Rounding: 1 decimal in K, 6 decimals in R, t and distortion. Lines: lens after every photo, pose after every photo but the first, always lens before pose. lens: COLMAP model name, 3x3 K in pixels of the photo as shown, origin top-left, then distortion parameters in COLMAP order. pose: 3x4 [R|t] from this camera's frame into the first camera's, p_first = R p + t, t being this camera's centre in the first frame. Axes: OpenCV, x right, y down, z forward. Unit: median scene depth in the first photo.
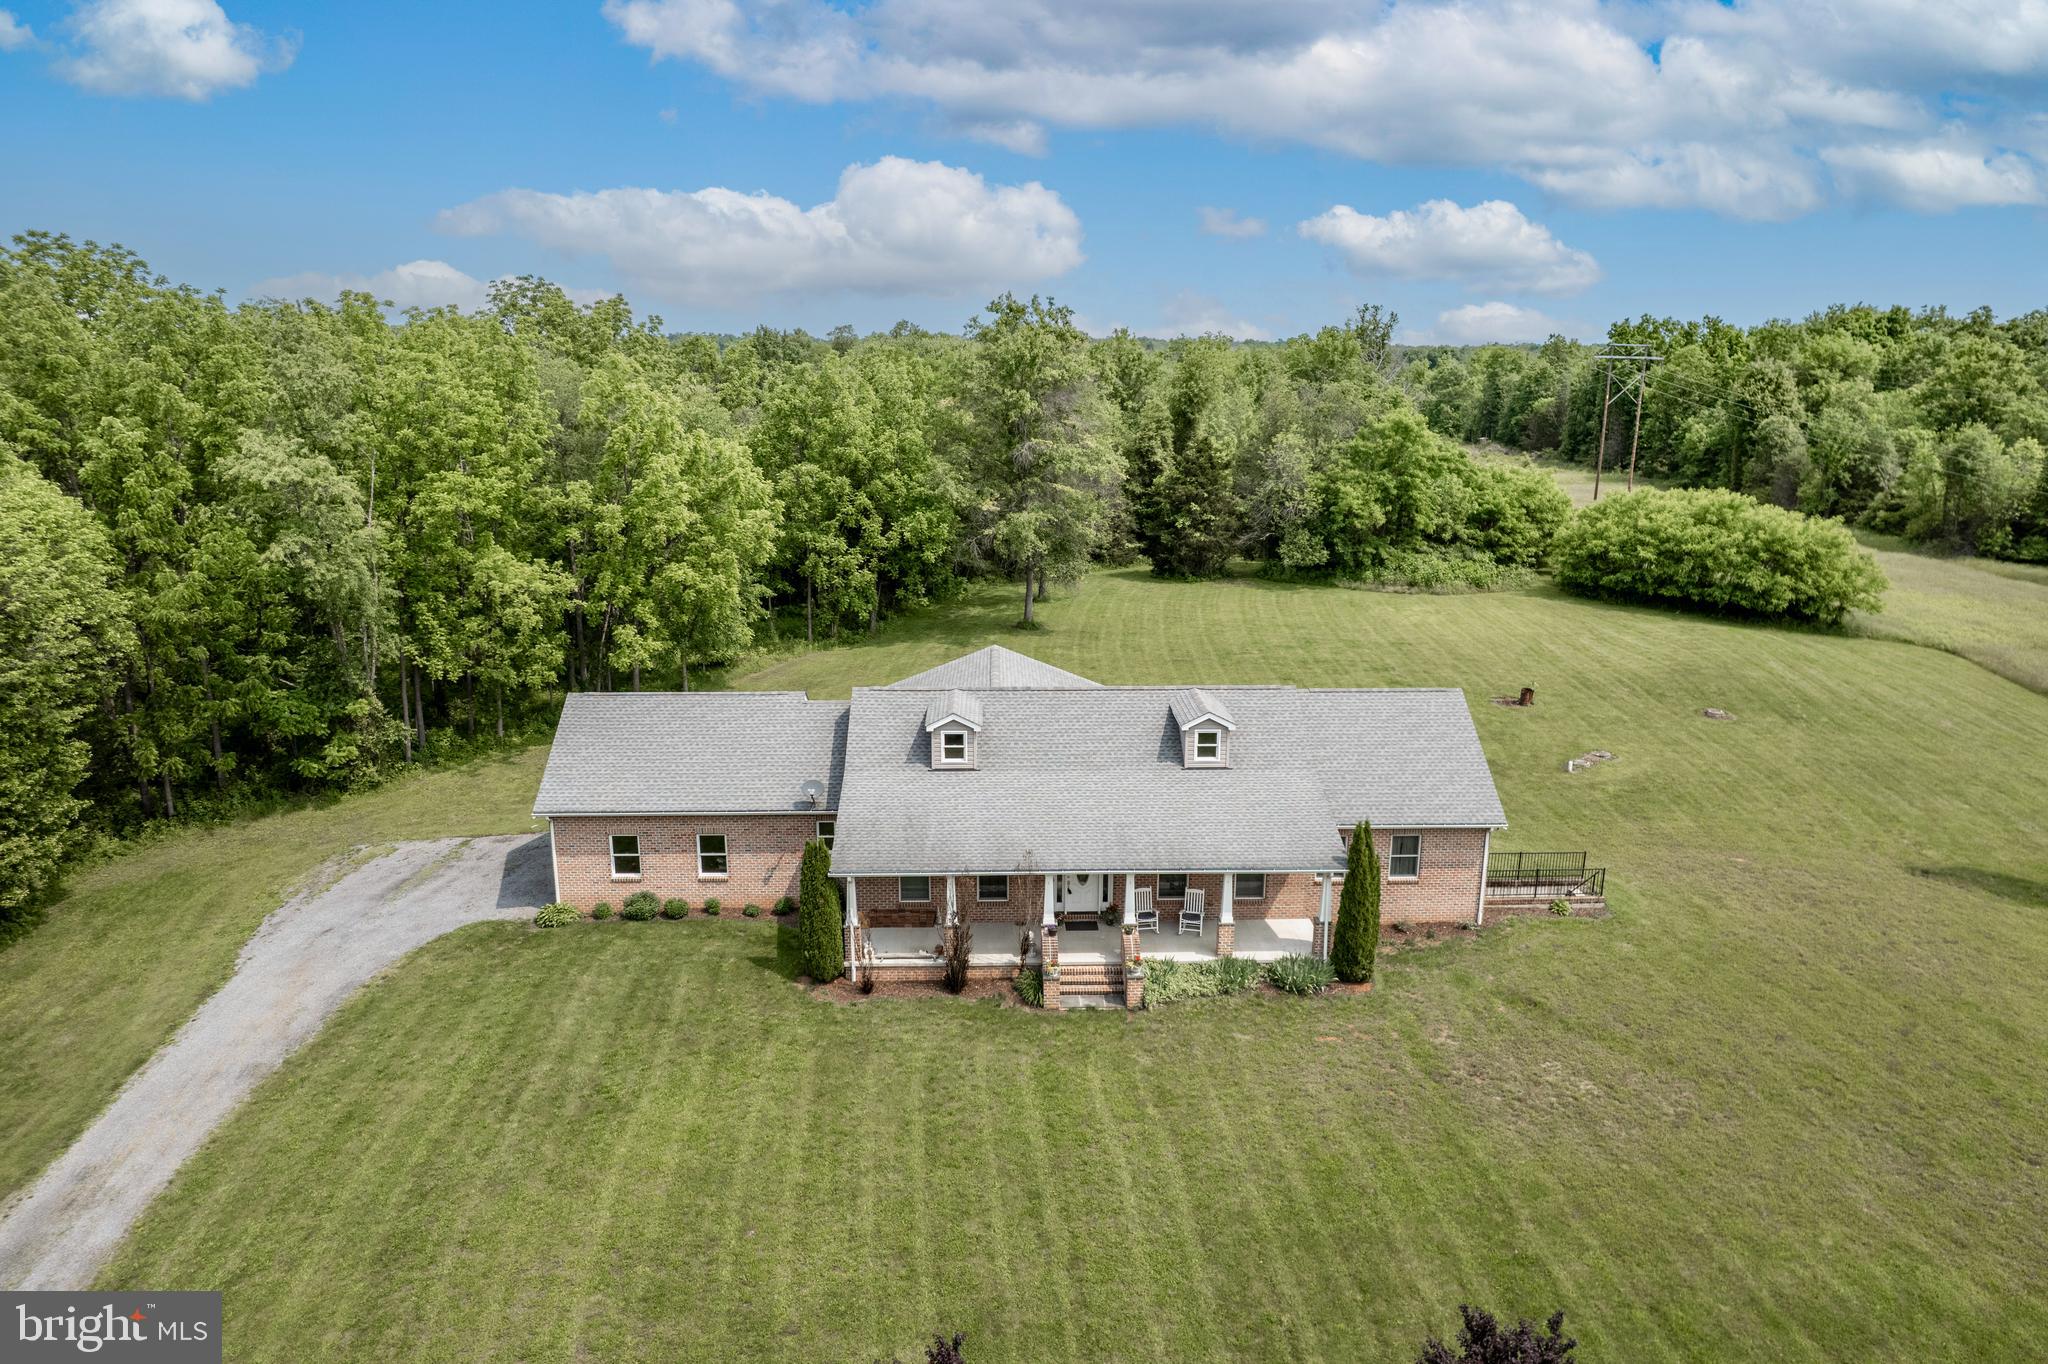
lens RADIAL K [[1326.3, 0, 1024.0], [0, 1326.3, 682.0], [0, 0, 1]] dist [-0.077192, 0.066311]
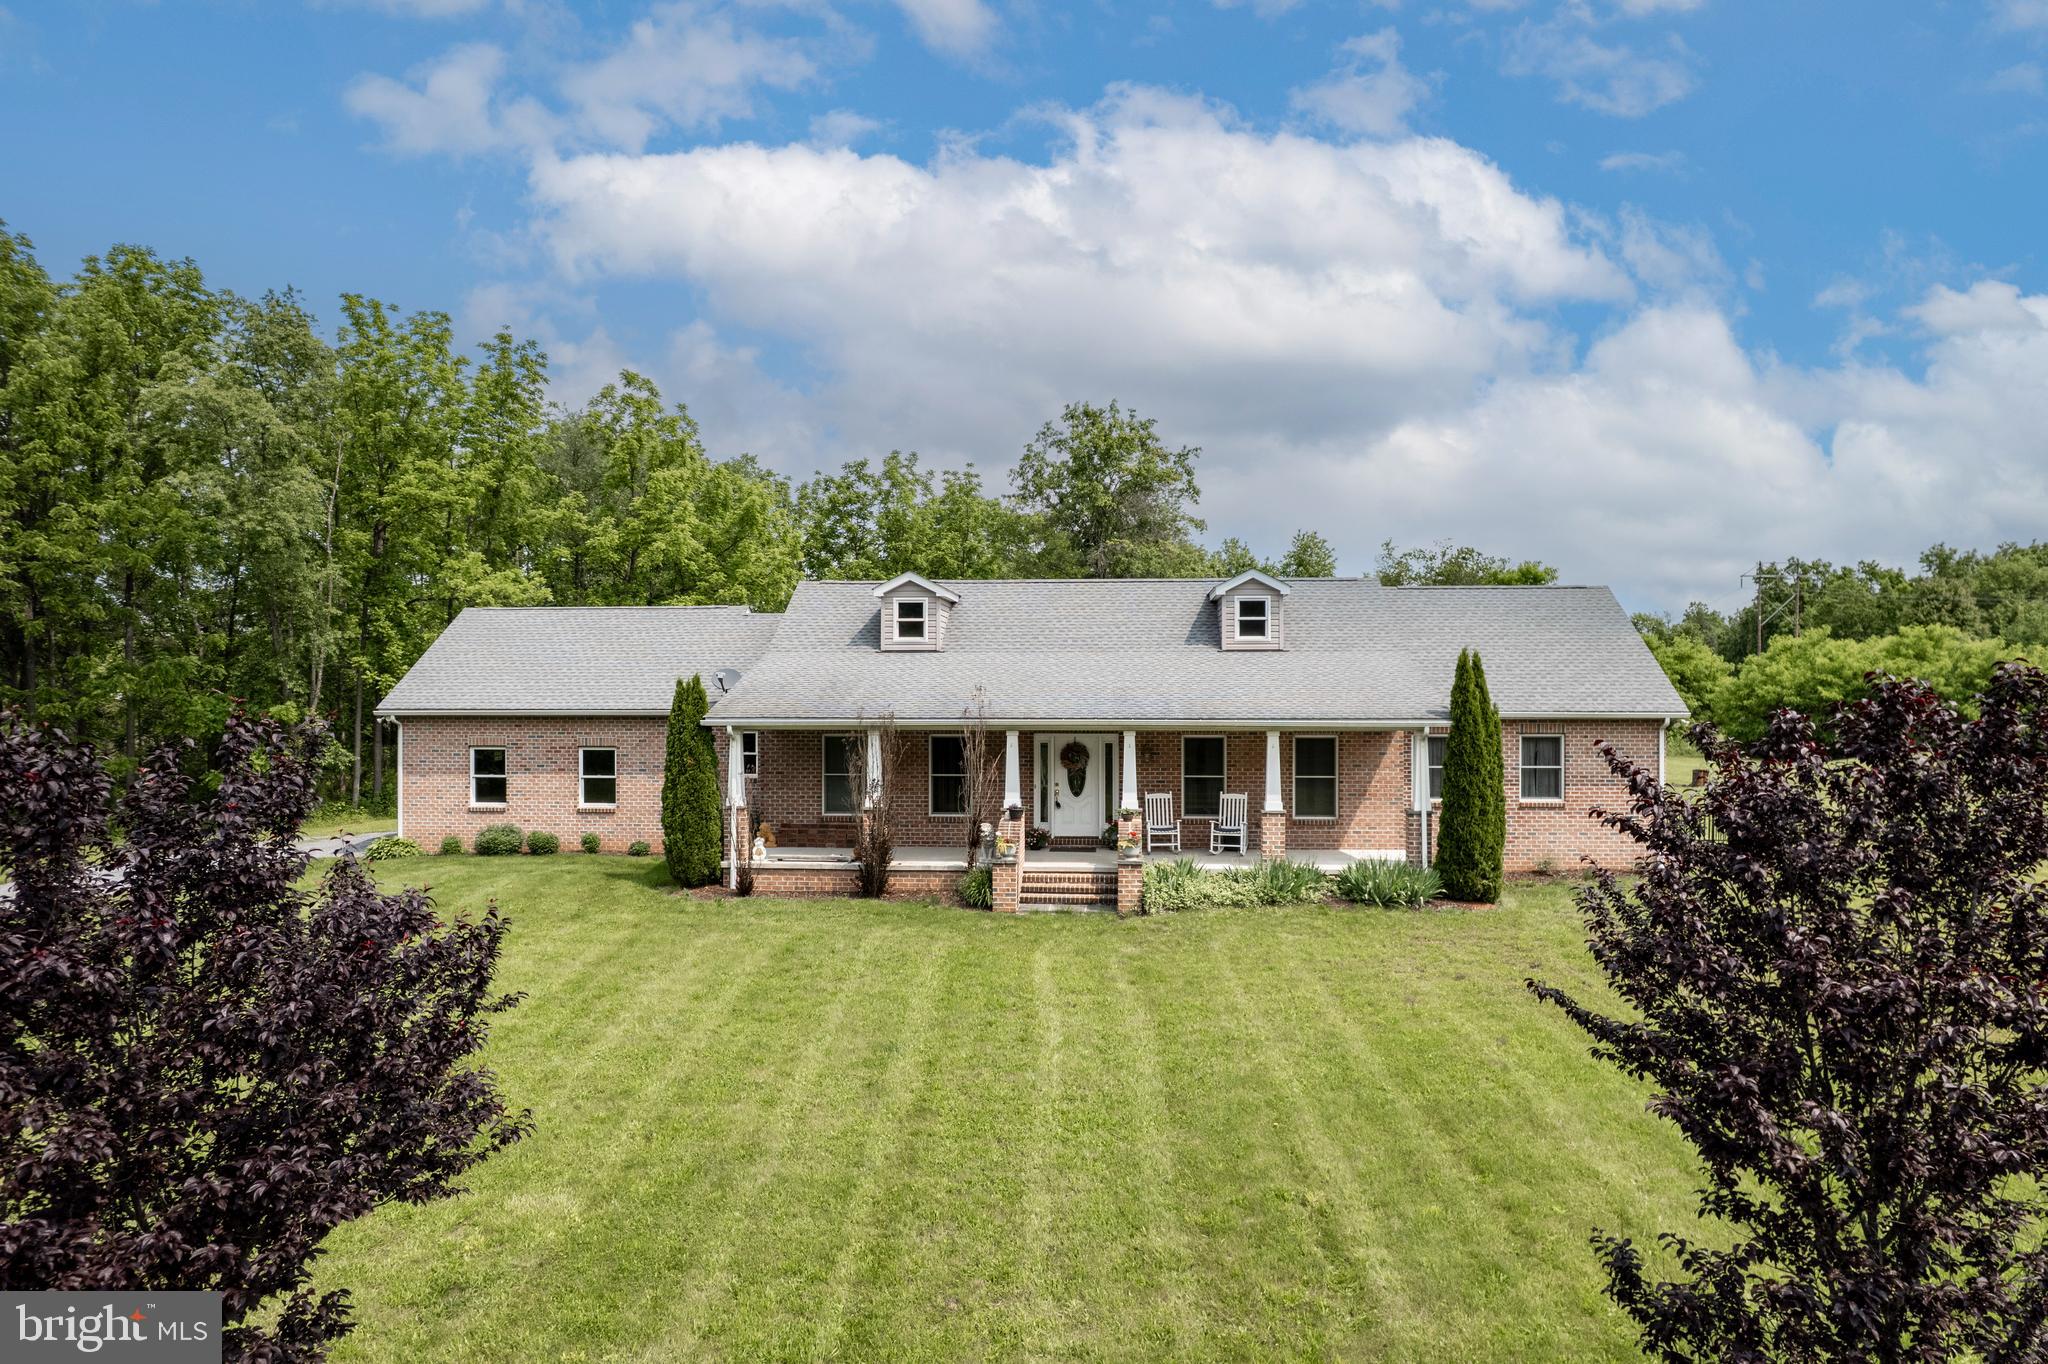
lens RADIAL K [[1313.8, 0, 1023.9], [0, 1313.8, 690.8], [0, 0, 1]] dist [-0.078140, 0.065394]
pose [[0.994354, -0.002779, -0.106081, 0.077270], [-0.022324, 0.971807, -0.234717, 0.224343], [0.103743, 0.235760, 0.966258, 0.256121]]
